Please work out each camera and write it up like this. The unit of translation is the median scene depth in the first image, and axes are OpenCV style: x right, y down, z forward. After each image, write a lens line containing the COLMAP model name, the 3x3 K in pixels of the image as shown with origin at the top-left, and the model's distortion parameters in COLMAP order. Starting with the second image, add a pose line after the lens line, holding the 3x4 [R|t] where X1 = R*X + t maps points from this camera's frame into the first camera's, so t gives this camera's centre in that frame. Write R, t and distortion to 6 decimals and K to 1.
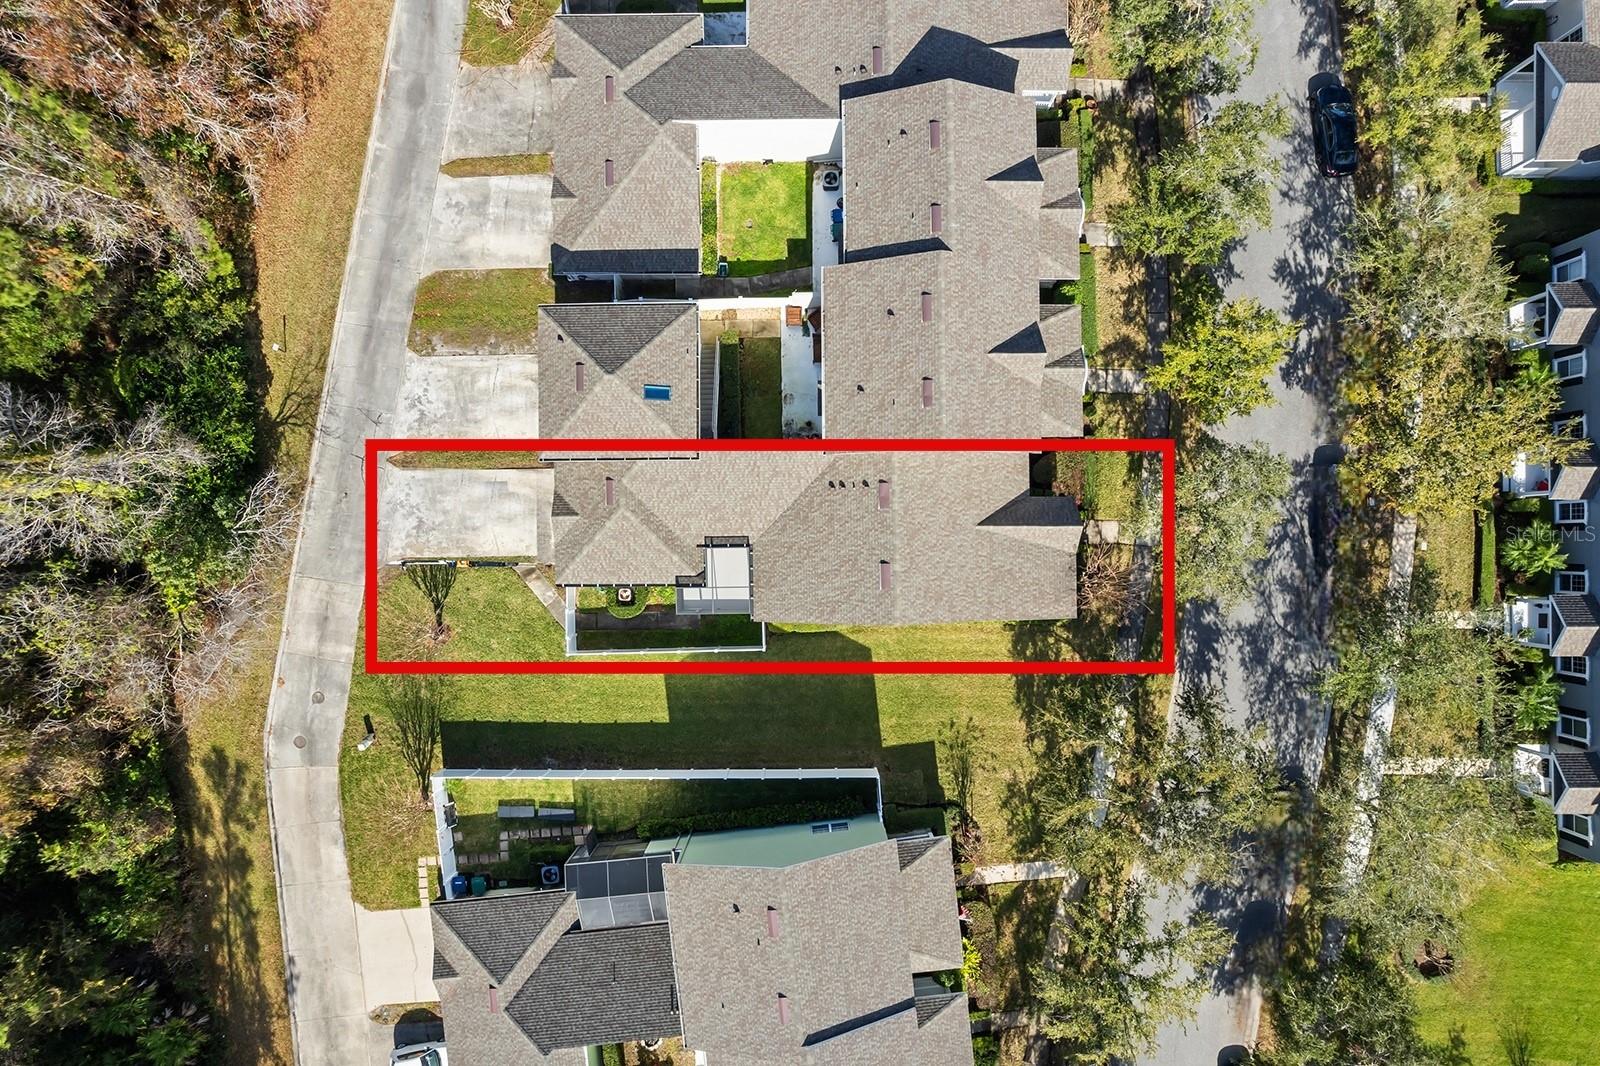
lens RADIAL K [[1043.0, 0, 800.0], [0, 1043.0, 533.0], [0, 0, 1]] dist [-0.061524, -0.001627]
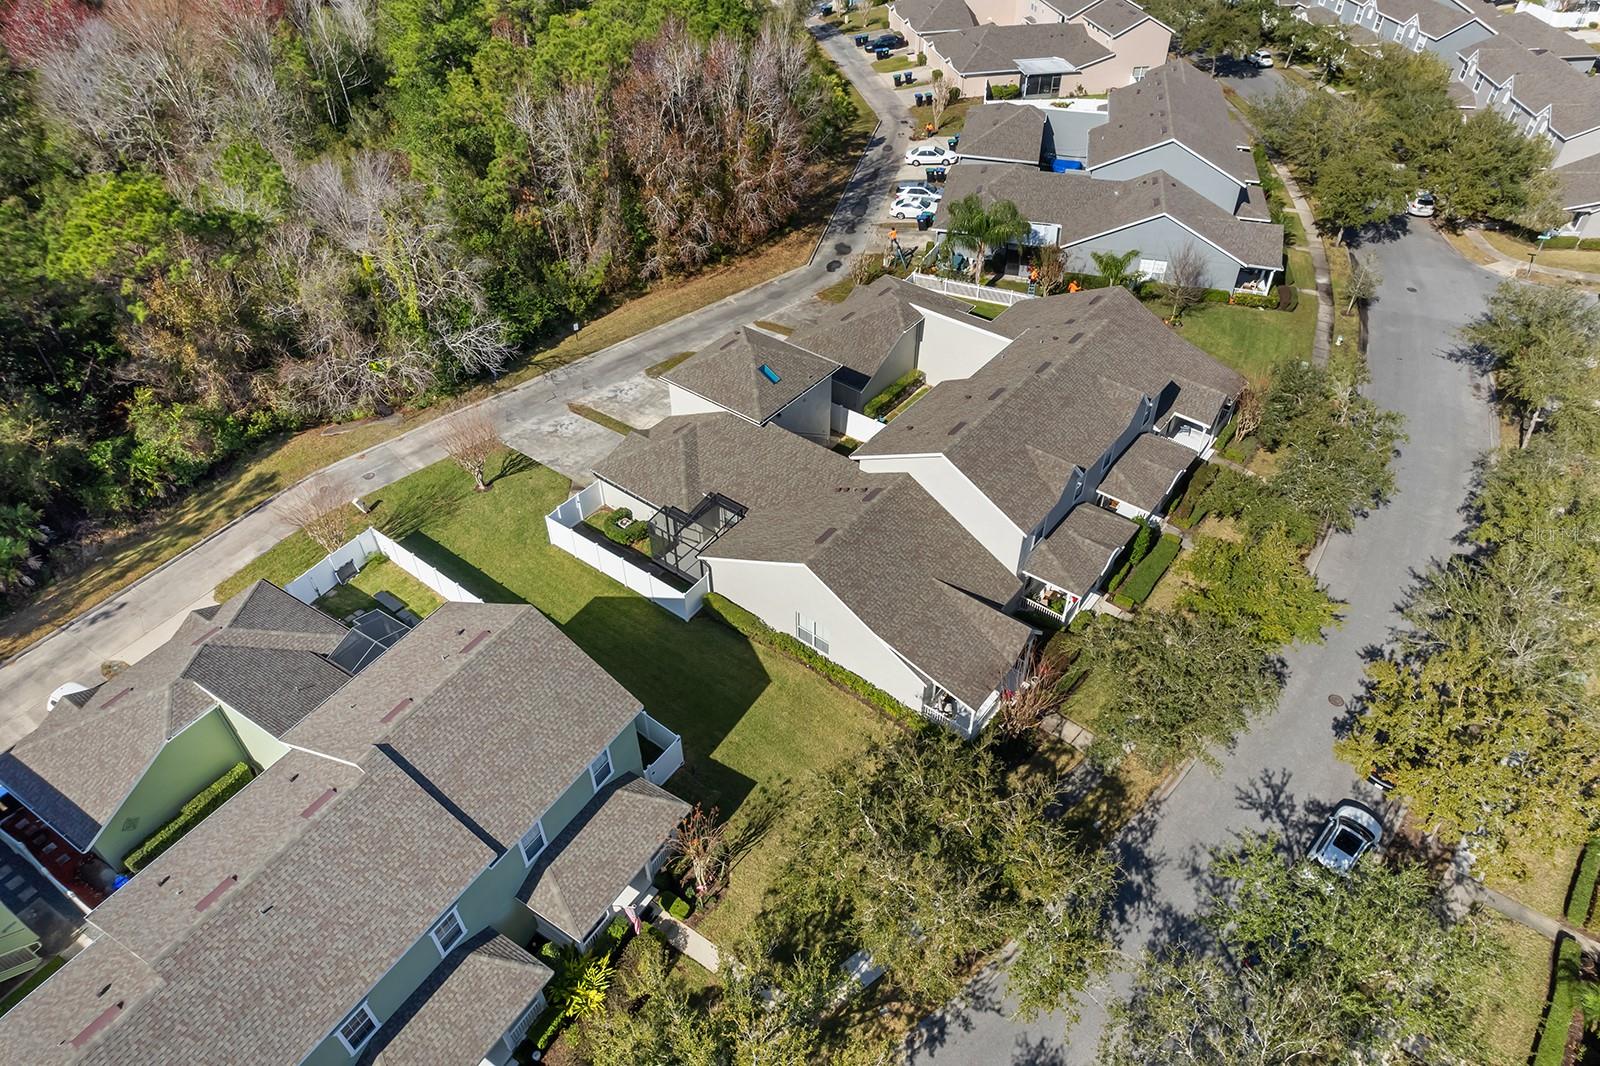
lens RADIAL K [[1041.9, 0, 800.0], [0, 1041.9, 533.0], [0, 0, 1]] dist [-0.091011, -0.001203]
pose [[0.779188, 0.402140, -0.480780, 0.469821], [-0.626601, 0.518632, -0.581715, 0.553193], [0.015417, 0.754523, 0.656093, 0.313589]]
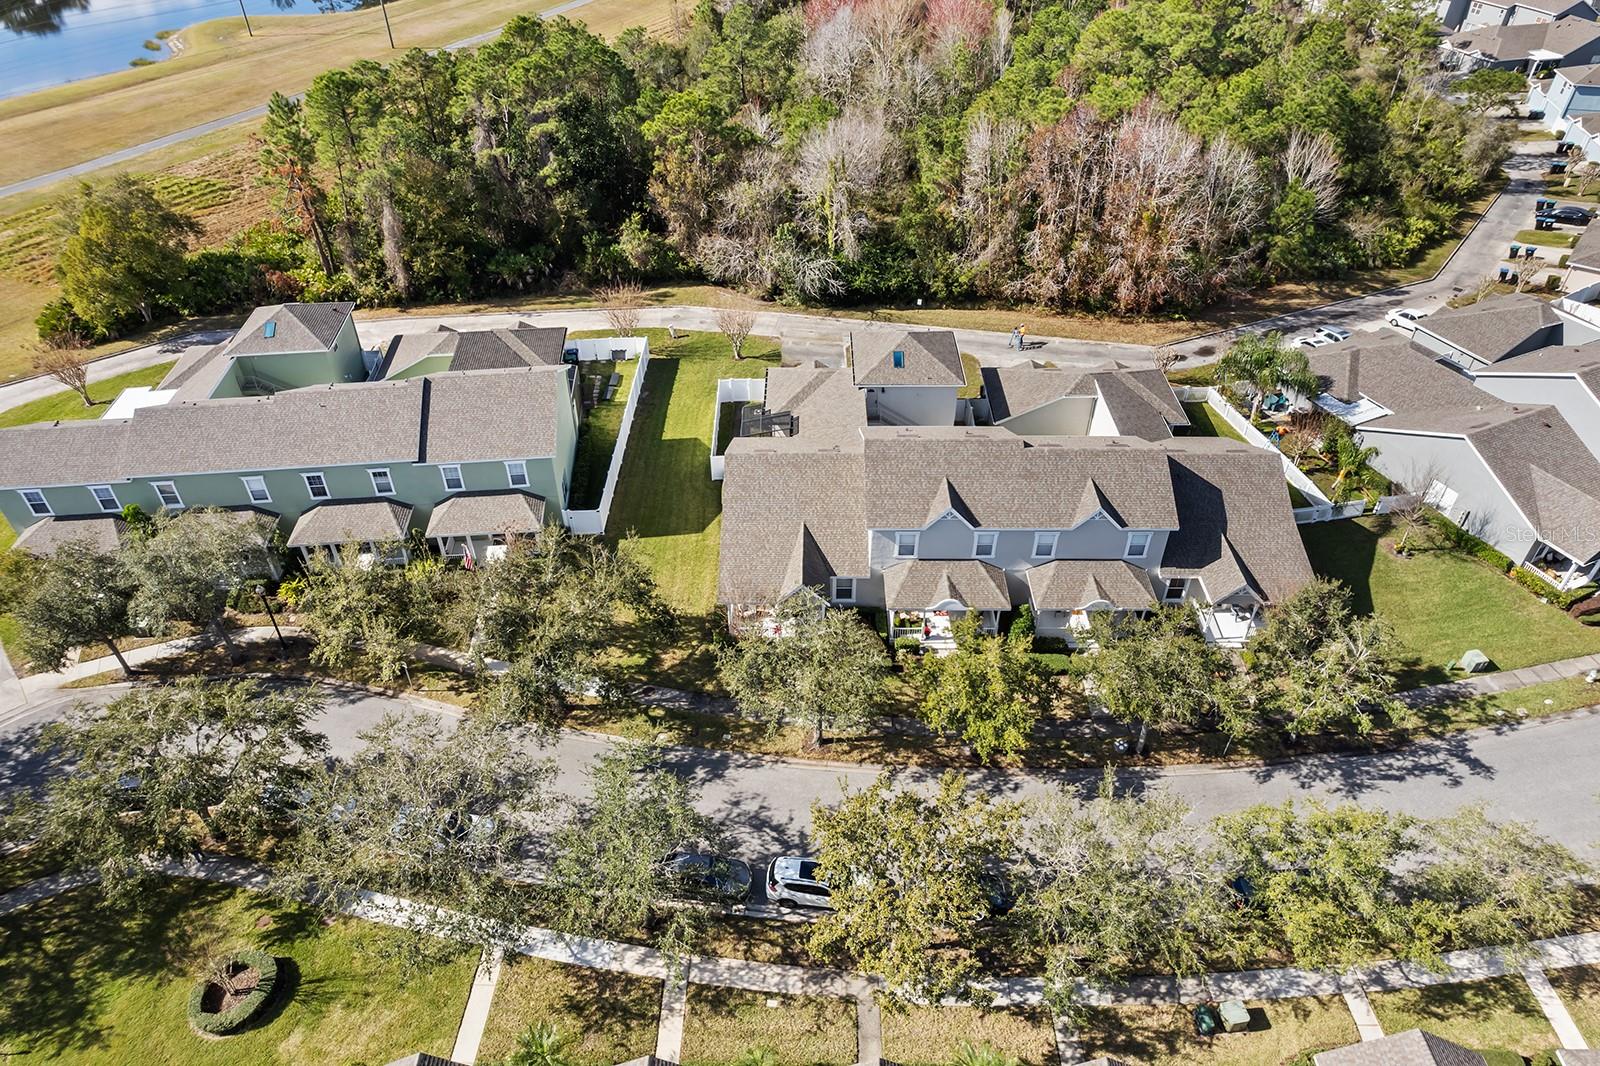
lens RADIAL K [[1043.0, 0, 800.0], [0, 1043.0, 533.0], [0, 0, 1]] dist [-0.061524, -0.001627]
pose [[-0.017362, 0.613500, -0.789504, 1.009526], [-0.999825, -0.005113, 0.018013, -0.021967], [0.007014, 0.789678, 0.613481, 0.267319]]
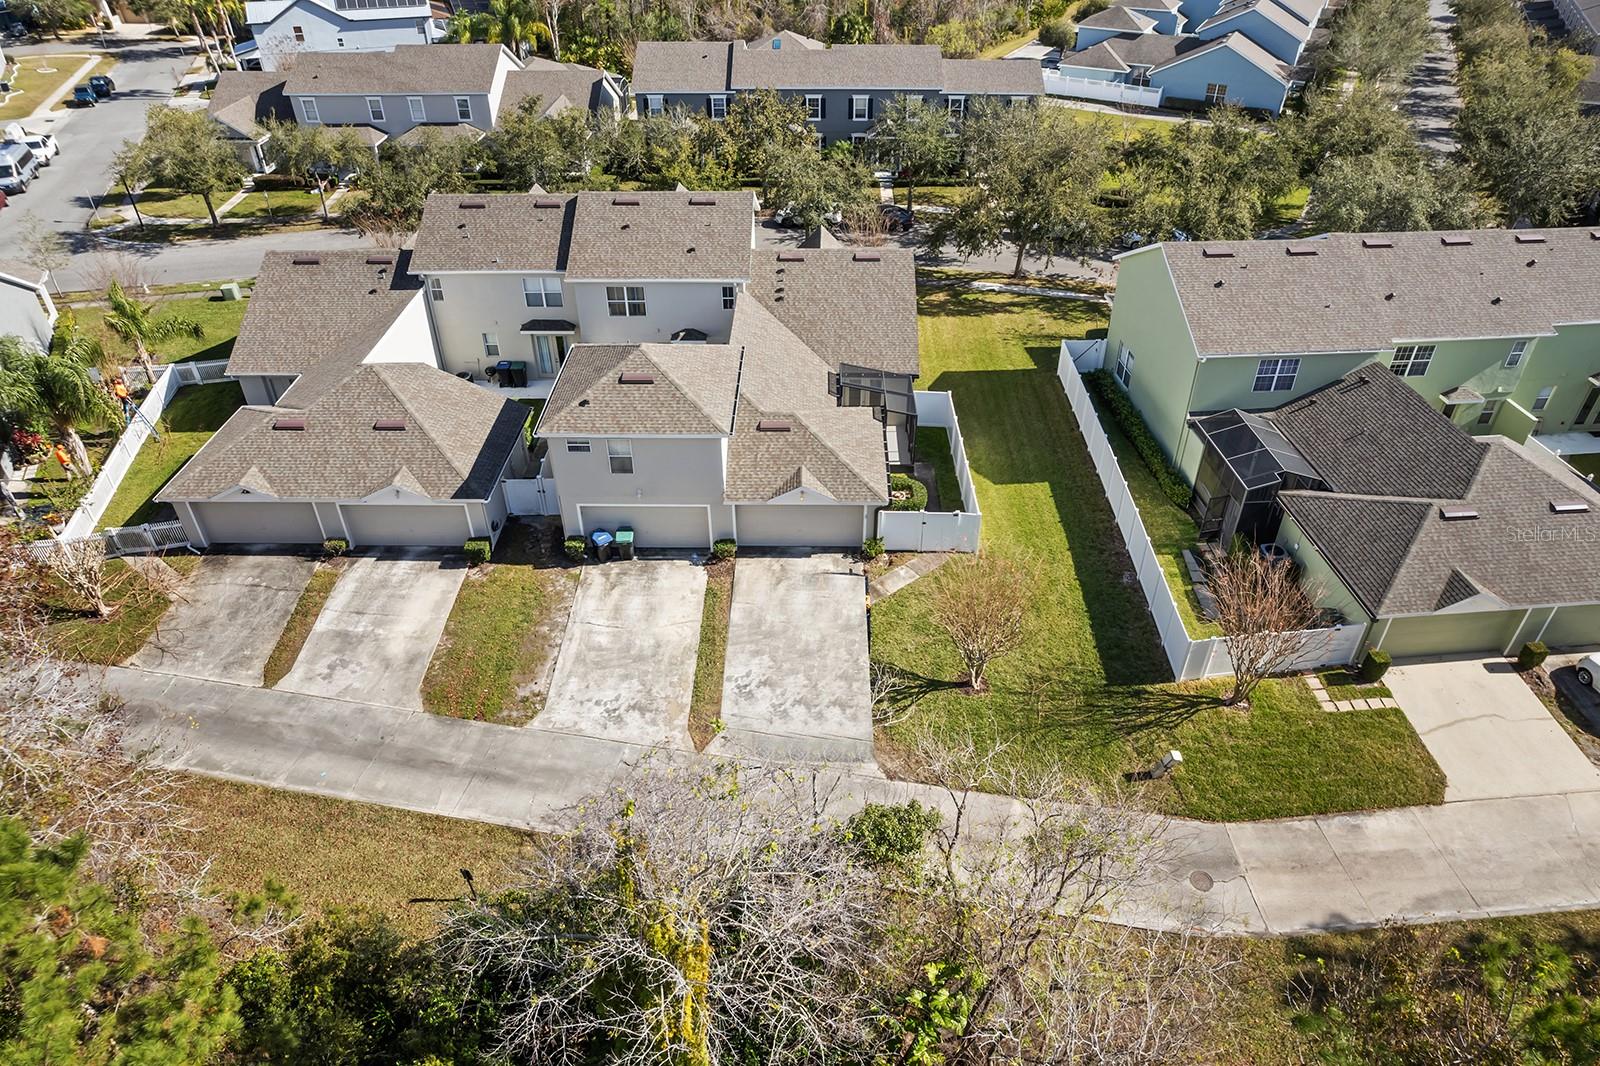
lens RADIAL K [[1054.7, 0, 807.6], [0, 1054.7, 525.4], [0, 0, 1]] dist [-0.098289, 0.089294]
pose [[0.019784, -0.573058, 0.819276, -0.831193], [0.999694, 0.023500, -0.007704, -0.005084], [-0.014838, 0.819178, 0.573348, 0.533184]]
